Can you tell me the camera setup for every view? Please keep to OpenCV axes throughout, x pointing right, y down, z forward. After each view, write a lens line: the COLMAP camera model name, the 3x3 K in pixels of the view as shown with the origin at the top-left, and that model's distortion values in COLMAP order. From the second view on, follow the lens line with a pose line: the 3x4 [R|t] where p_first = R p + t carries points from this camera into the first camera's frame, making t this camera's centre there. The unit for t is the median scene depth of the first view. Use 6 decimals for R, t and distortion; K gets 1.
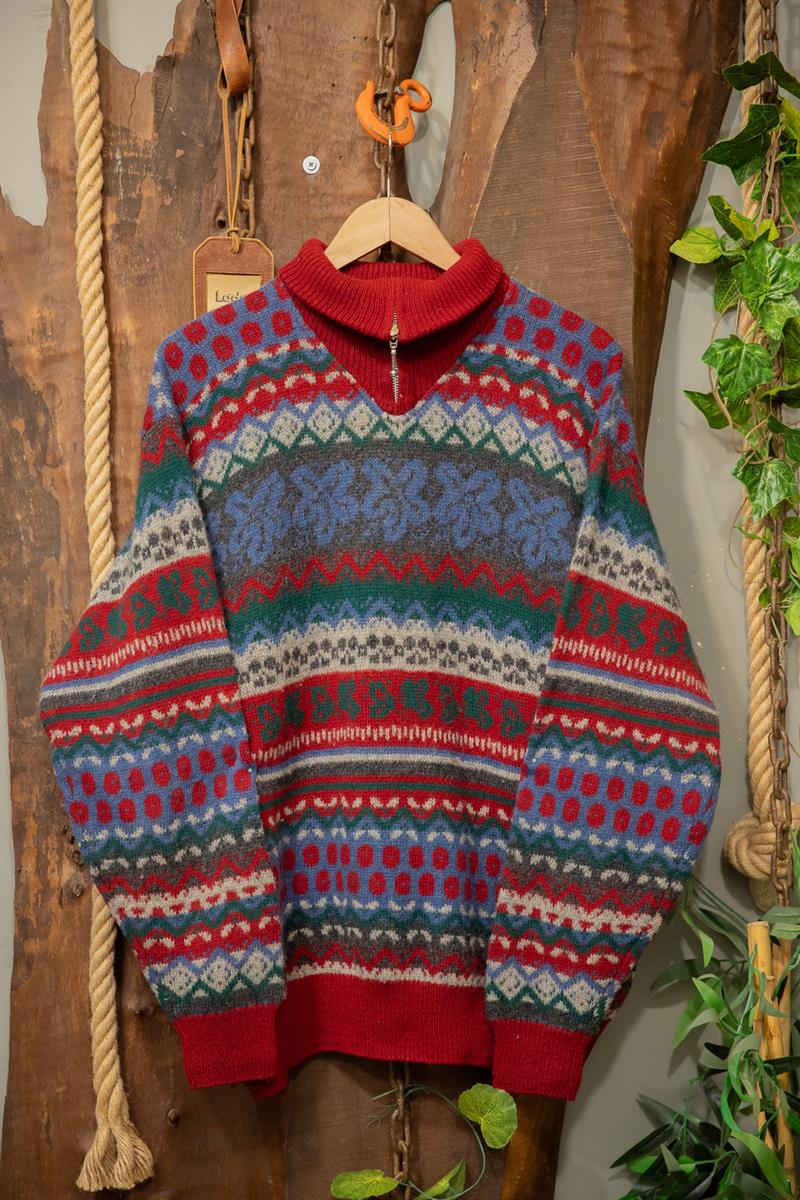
lens RADIAL K [[2219.3, 0, 395.9], [0, 2219.3, 633.1], [0, 0, 1]] dist [0.172317, 0.001091]
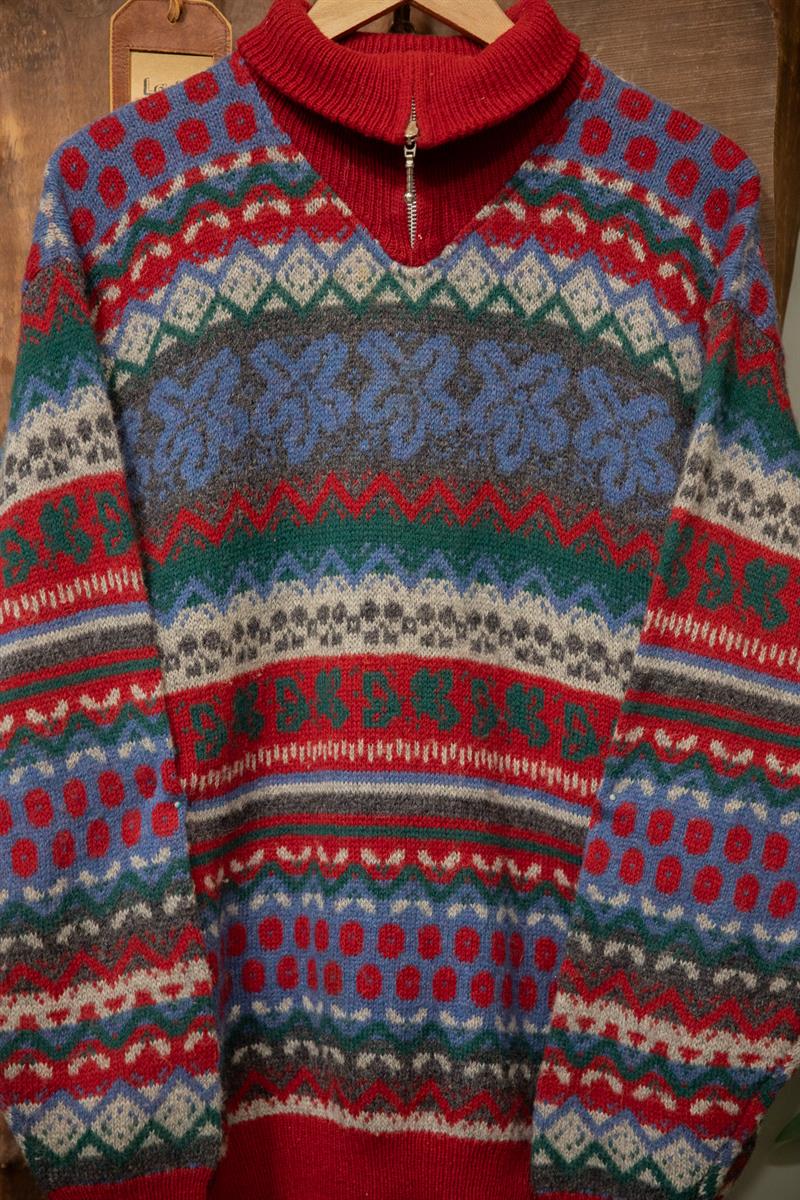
lens RADIAL K [[2219.3, 0, 395.9], [0, 2219.3, 633.1], [0, 0, 1]] dist [0.172317, 0.001091]
pose [[0.999775, 0.019395, -0.008612, 0.003071], [-0.019388, 0.999812, 0.000936, 0.009486], [0.008629, -0.000769, 0.999962, 0.341185]]
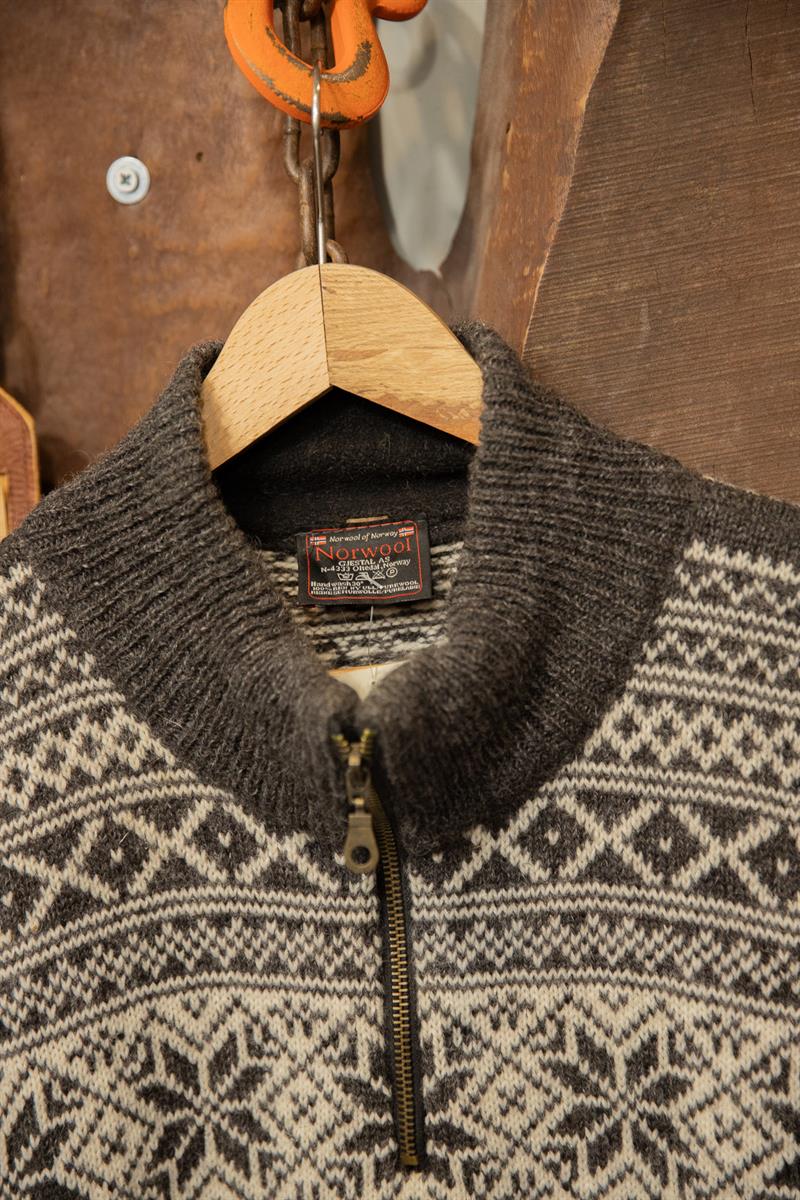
lens RADIAL K [[2098.9, 0, 407.2], [0, 2098.9, 626.0], [0, 0, 1]] dist [0.120669, 0.032750]
pose [[0.989414, -0.037302, -0.140247, 0.062118], [0.046752, 0.996809, 0.064703, -0.158783], [0.137386, -0.070575, 0.988000, 0.658481]]
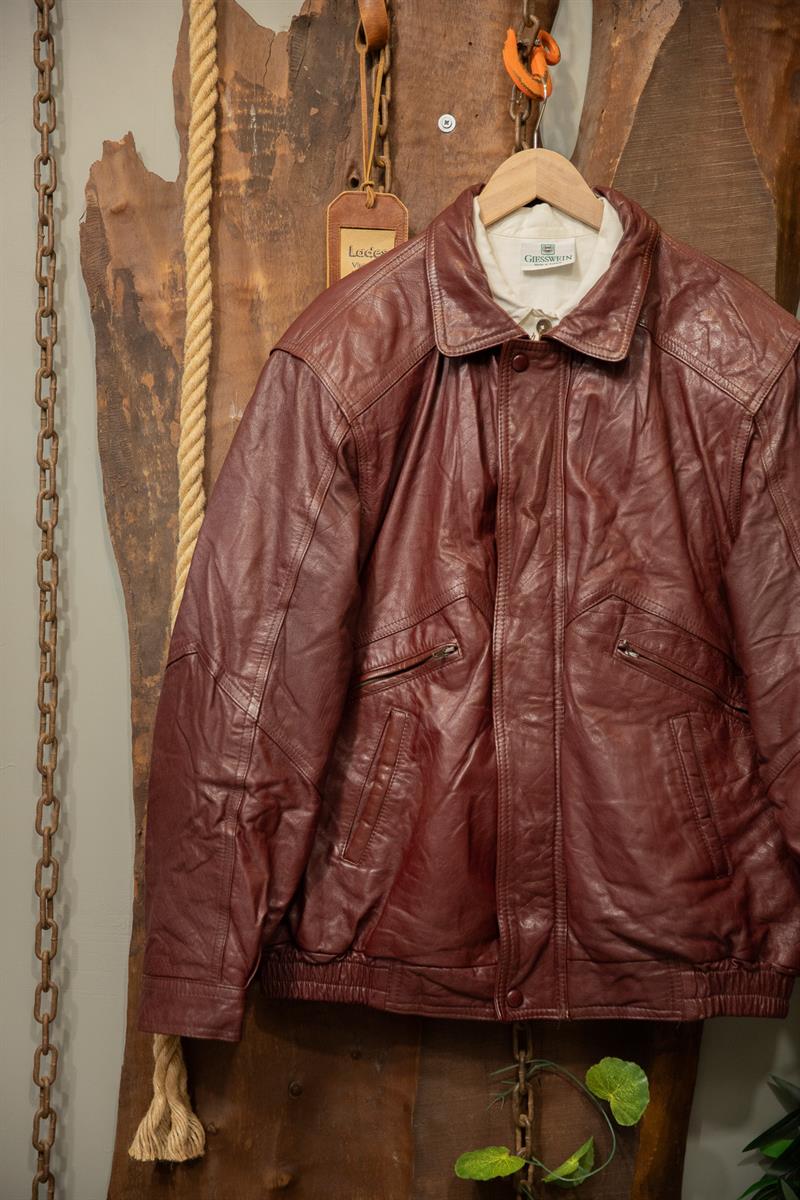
lens RADIAL K [[1848.2, 0, 398.6], [0, 1848.2, 618.1], [0, 0, 1]] dist [0.100193, 0.016268]
pose [[0.999927, 0.012074, -0.000398, -0.058275], [-0.012080, 0.999097, -0.040735, 0.045377], [-0.000095, 0.040737, 0.999170, 0.191499]]
